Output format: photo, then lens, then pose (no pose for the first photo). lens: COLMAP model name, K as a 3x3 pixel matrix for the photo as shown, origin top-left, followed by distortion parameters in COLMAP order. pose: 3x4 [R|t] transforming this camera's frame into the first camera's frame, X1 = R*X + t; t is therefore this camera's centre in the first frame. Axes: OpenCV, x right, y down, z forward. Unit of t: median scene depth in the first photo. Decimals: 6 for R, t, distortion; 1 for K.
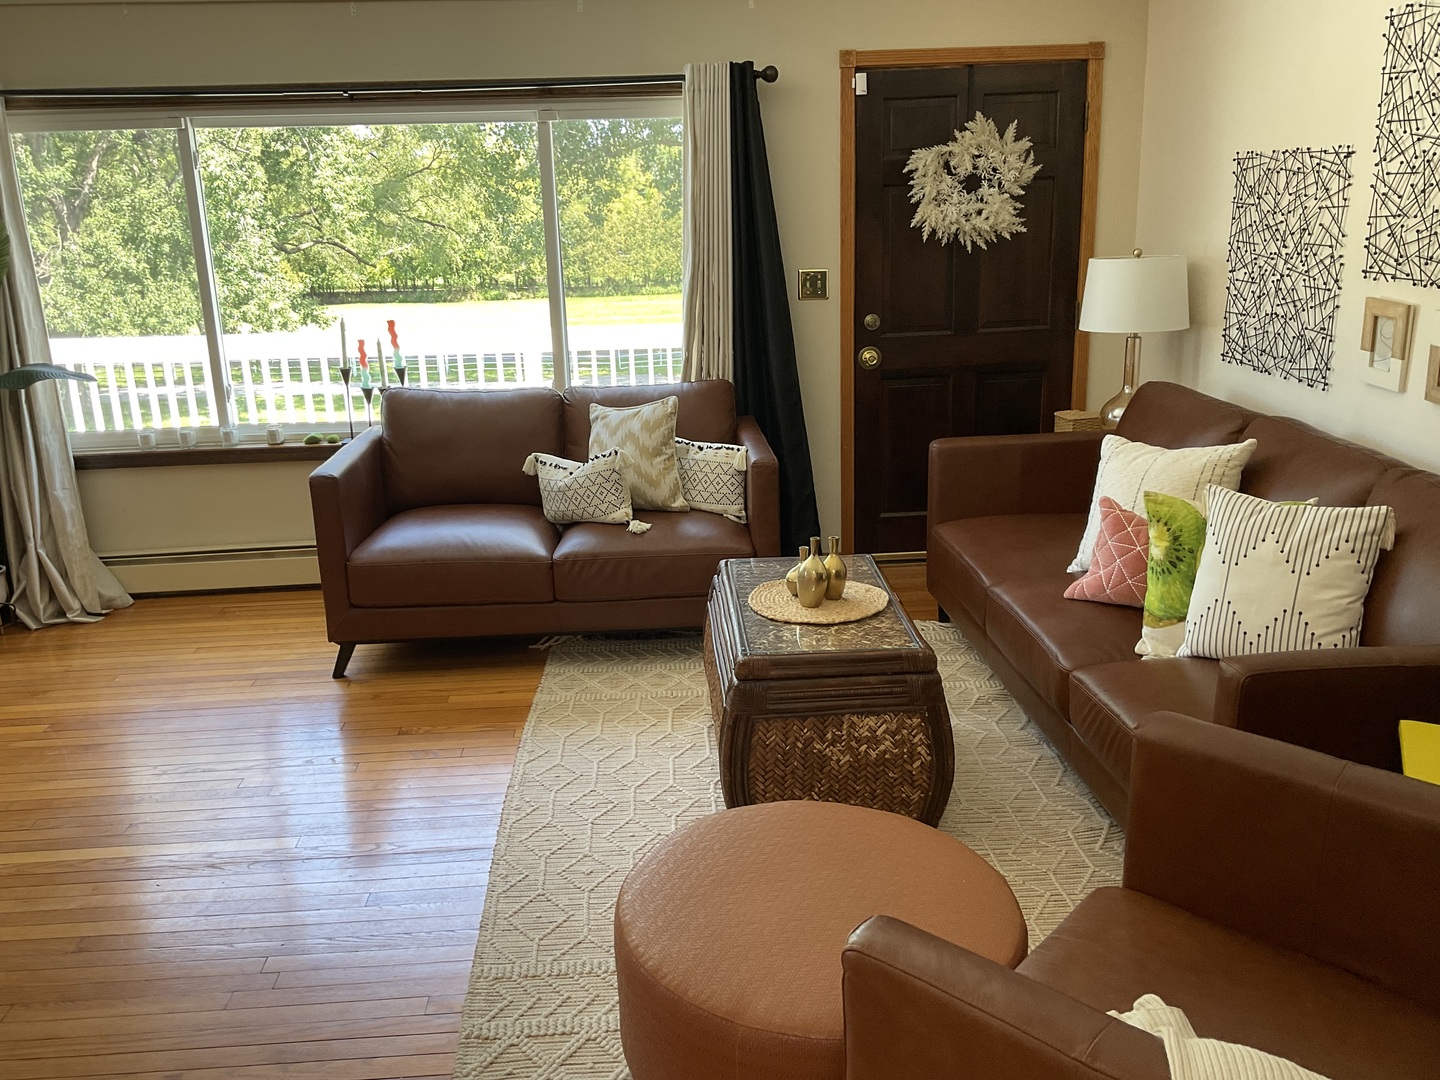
lens RADIAL K [[1180.1, 0, 709.4], [0, 1180.1, 539.4], [0, 0, 1]] dist [0.098248, -0.189381]
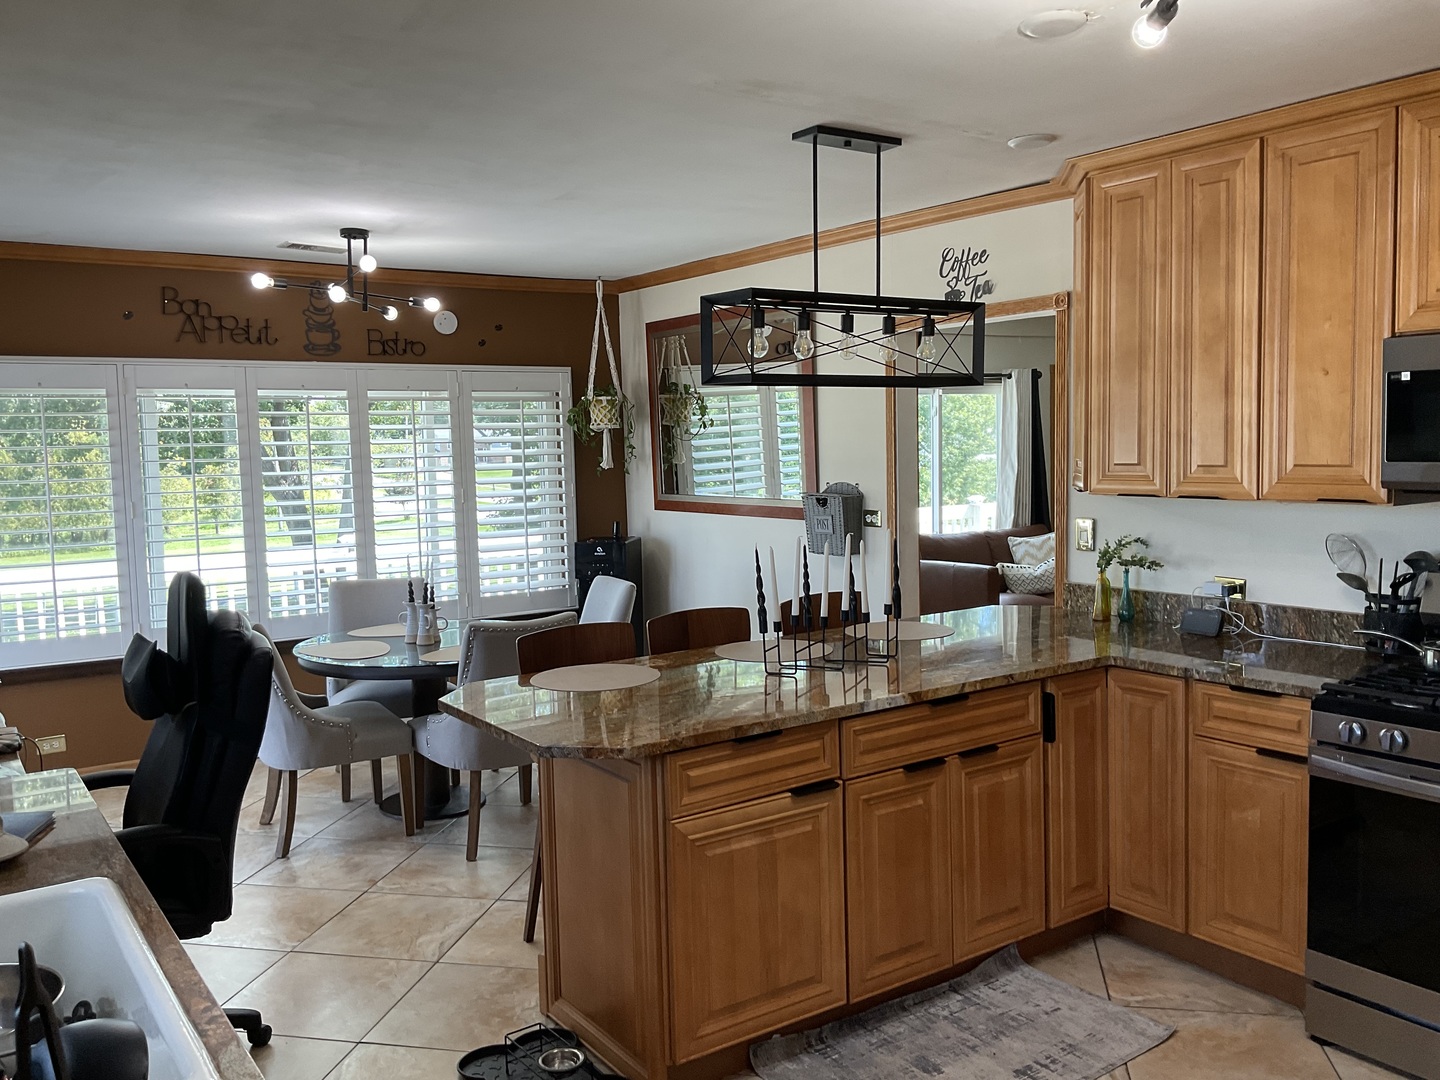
lens RADIAL K [[1180.1, 0, 709.4], [0, 1180.1, 539.4], [0, 0, 1]] dist [0.098248, -0.189381]
pose [[0.850350, -0.036042, 0.524982, -1.507668], [0.142708, 0.976059, -0.164144, 0.131469], [-0.506497, 0.214499, 0.835135, -0.336000]]
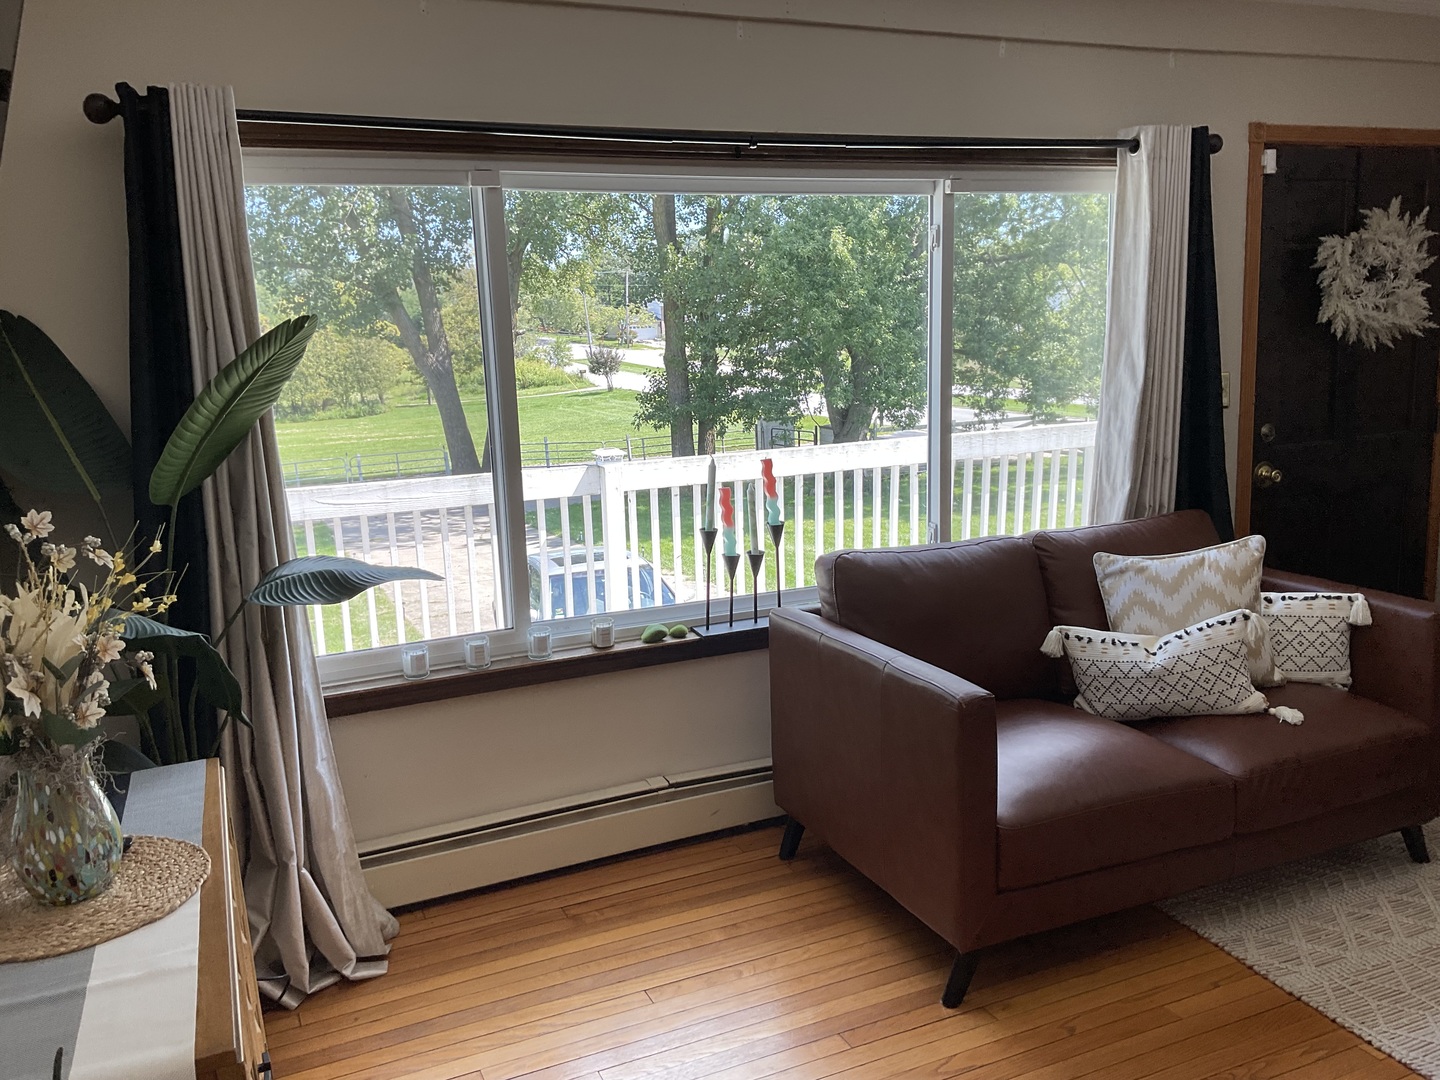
lens RADIAL K [[1209.0, 0, 708.8], [0, 1209.0, 537.6], [0, 0, 1]] dist [-0.001757, -0.019759]
pose [[0.934502, -0.068446, 0.349316, -0.599014], [0.103413, 0.991217, -0.082433, -0.087595], [-0.340605, 0.113158, 0.933372, 0.374810]]
